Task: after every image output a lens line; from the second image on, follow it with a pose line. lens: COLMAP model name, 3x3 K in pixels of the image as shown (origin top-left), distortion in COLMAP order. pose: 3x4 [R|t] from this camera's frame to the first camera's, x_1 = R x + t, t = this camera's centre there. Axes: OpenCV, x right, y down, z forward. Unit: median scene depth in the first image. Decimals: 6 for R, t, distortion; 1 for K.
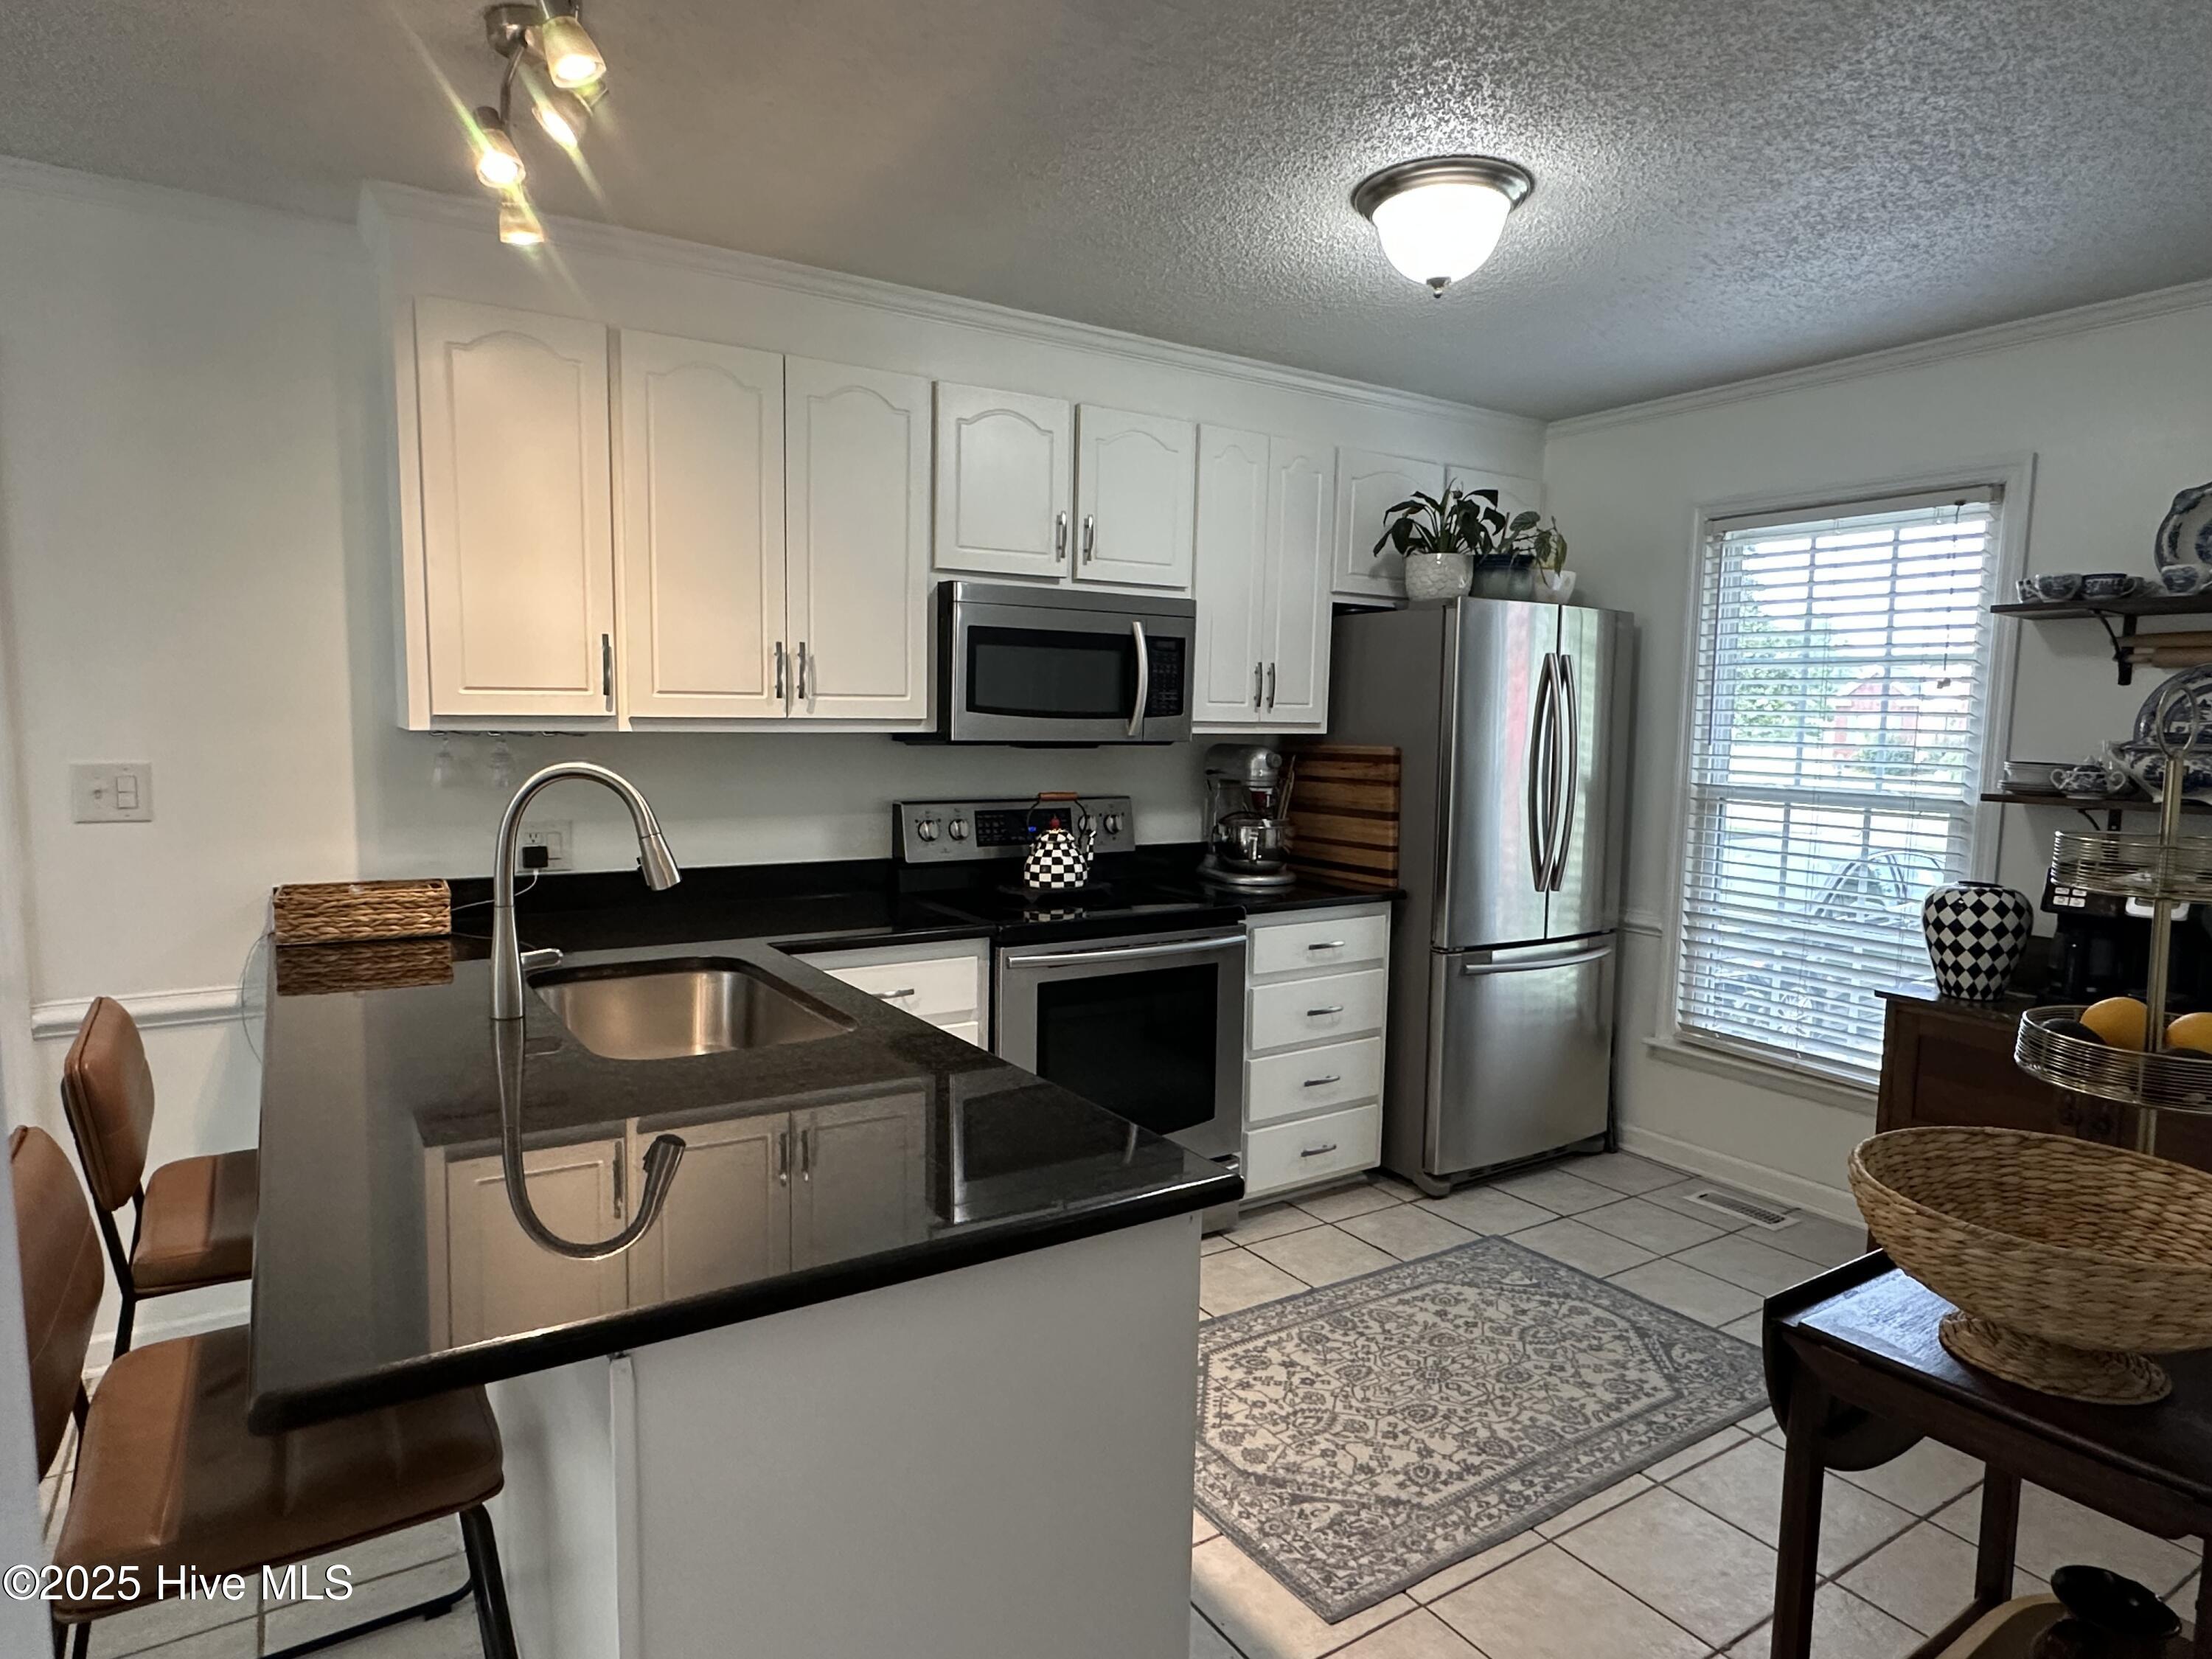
lens RADIAL K [[1269.0, 0, 1106.0], [0, 1269.0, 829.5], [0, 0, 1]] dist [-0.000358, -0.002735]
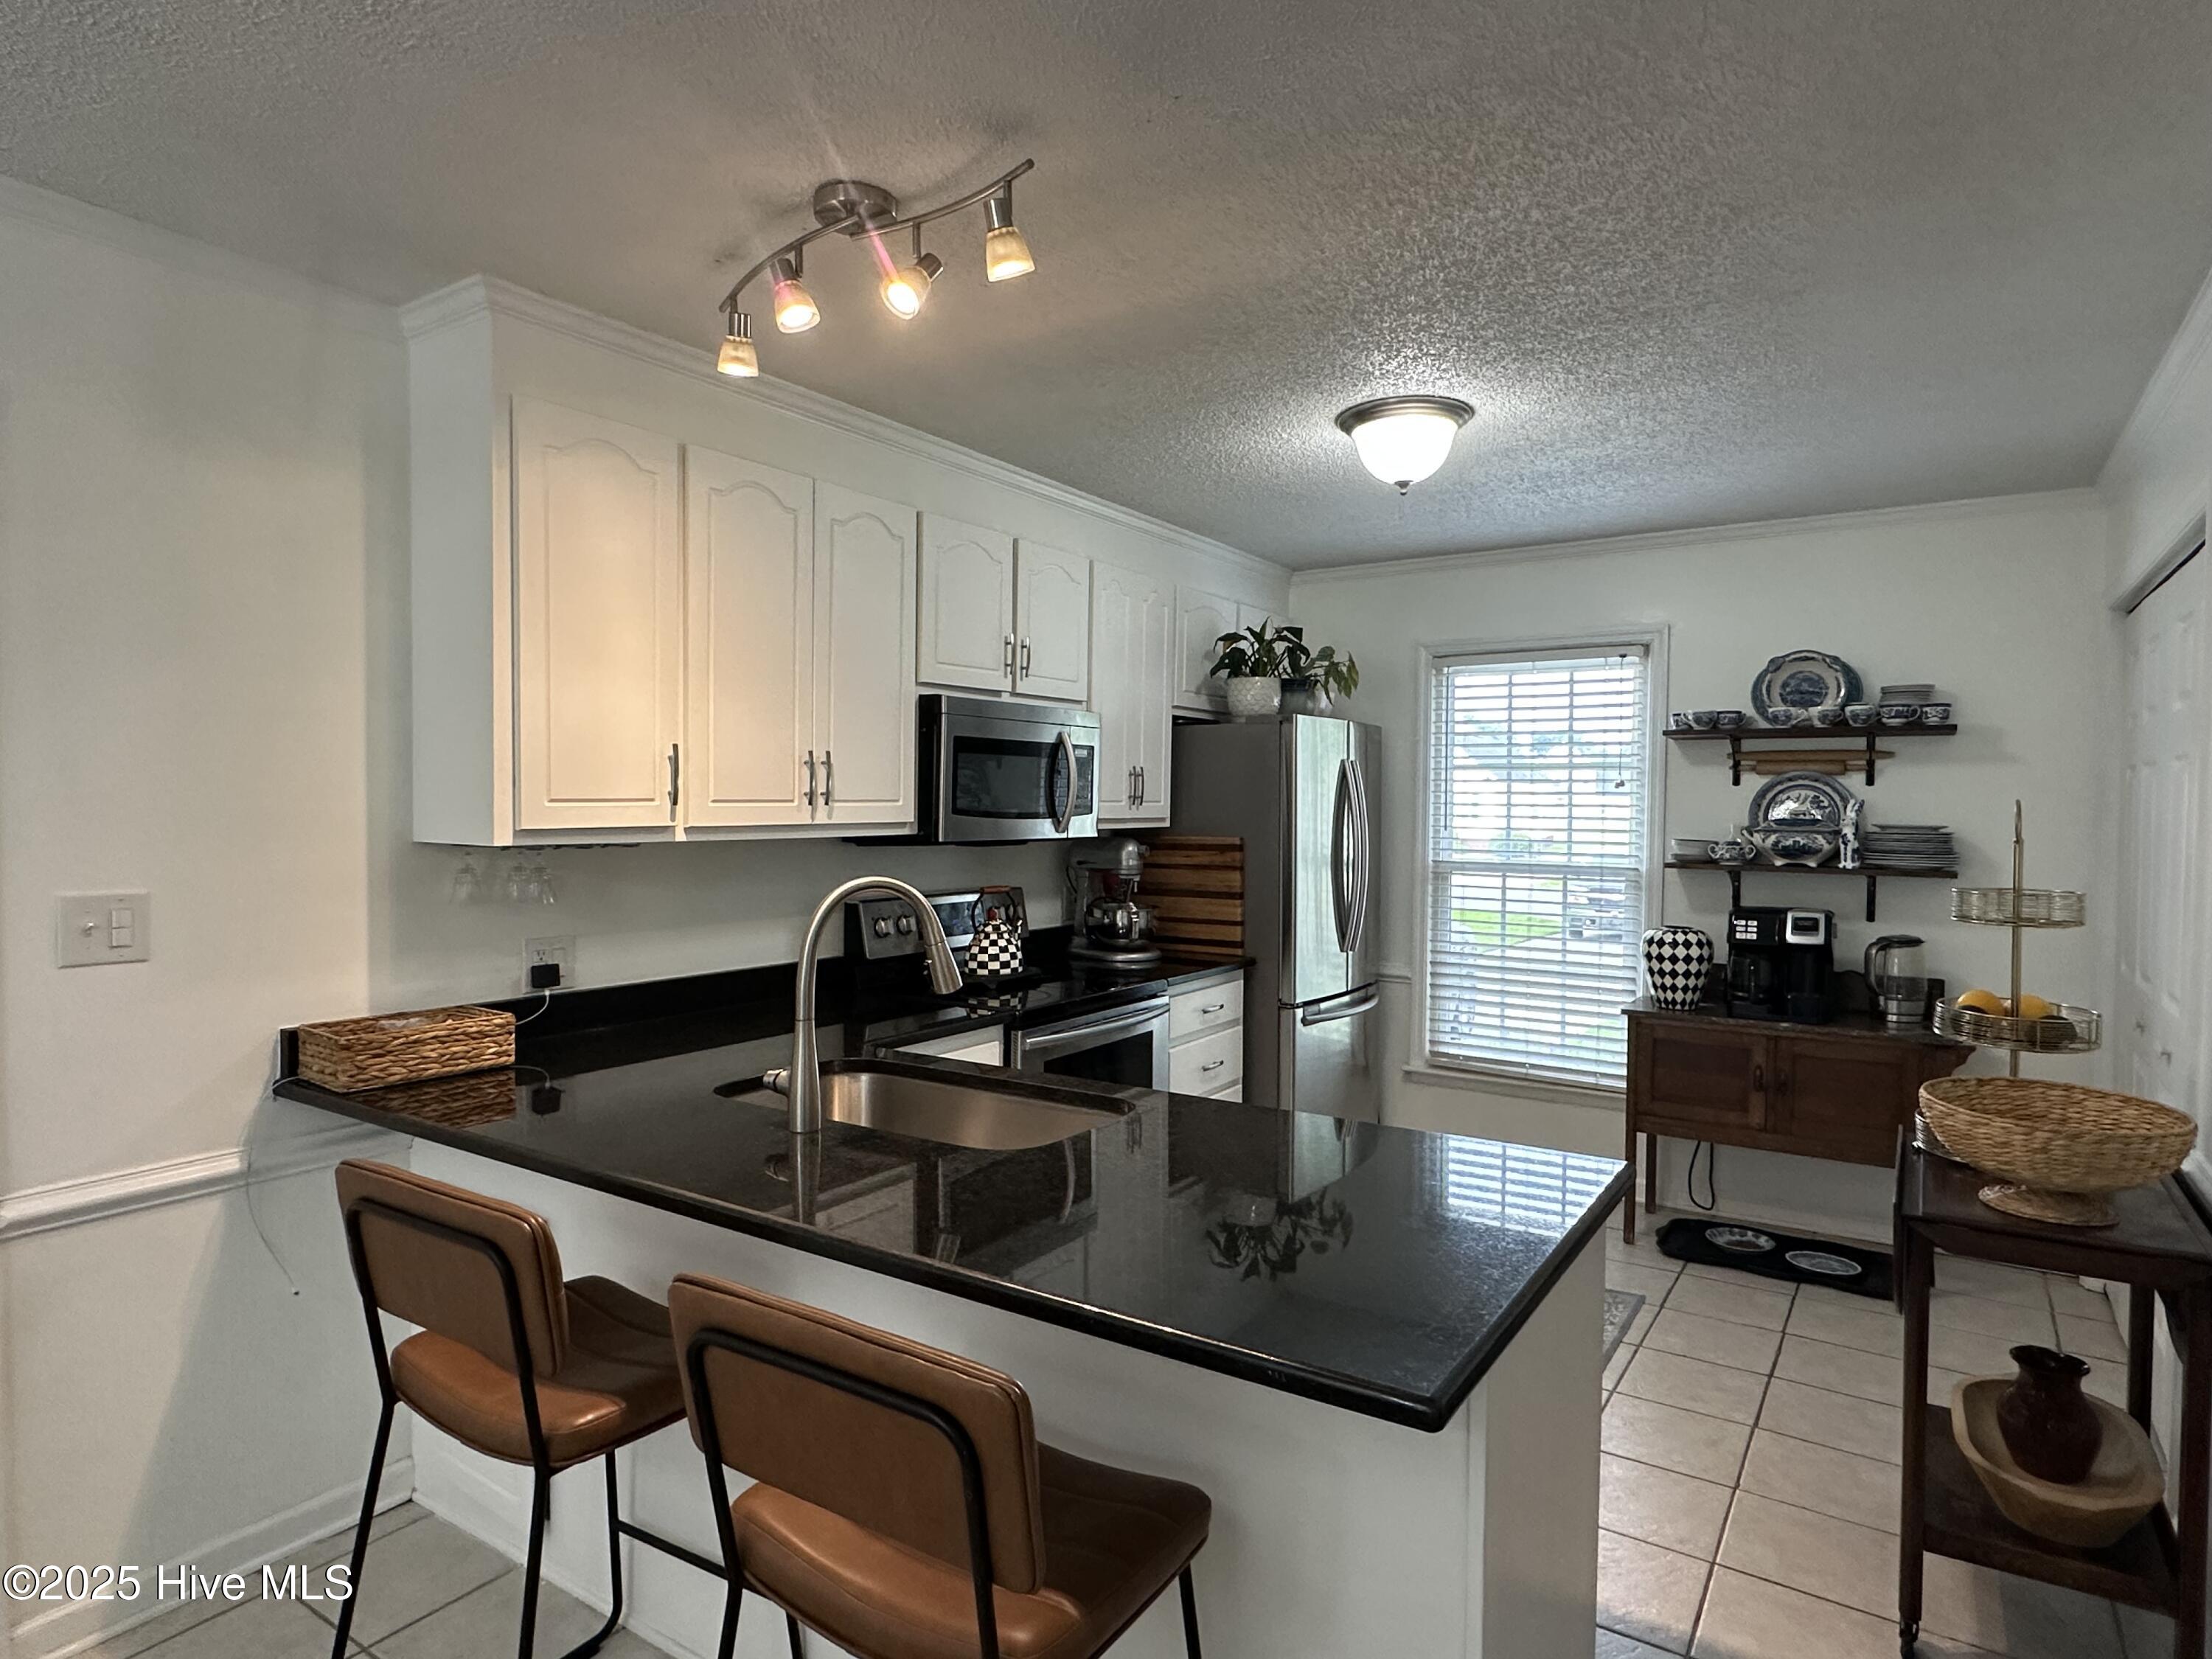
lens RADIAL K [[1227.3, 0, 1106.0], [0, 1227.3, 829.5], [0, 0, 1]] dist [-0.001093, 0.000432]
pose [[0.917364, -0.018814, 0.397604, -0.379263], [0.044504, 0.997467, -0.055483, -0.015601], [-0.395553, 0.068593, 0.915878, -0.005226]]
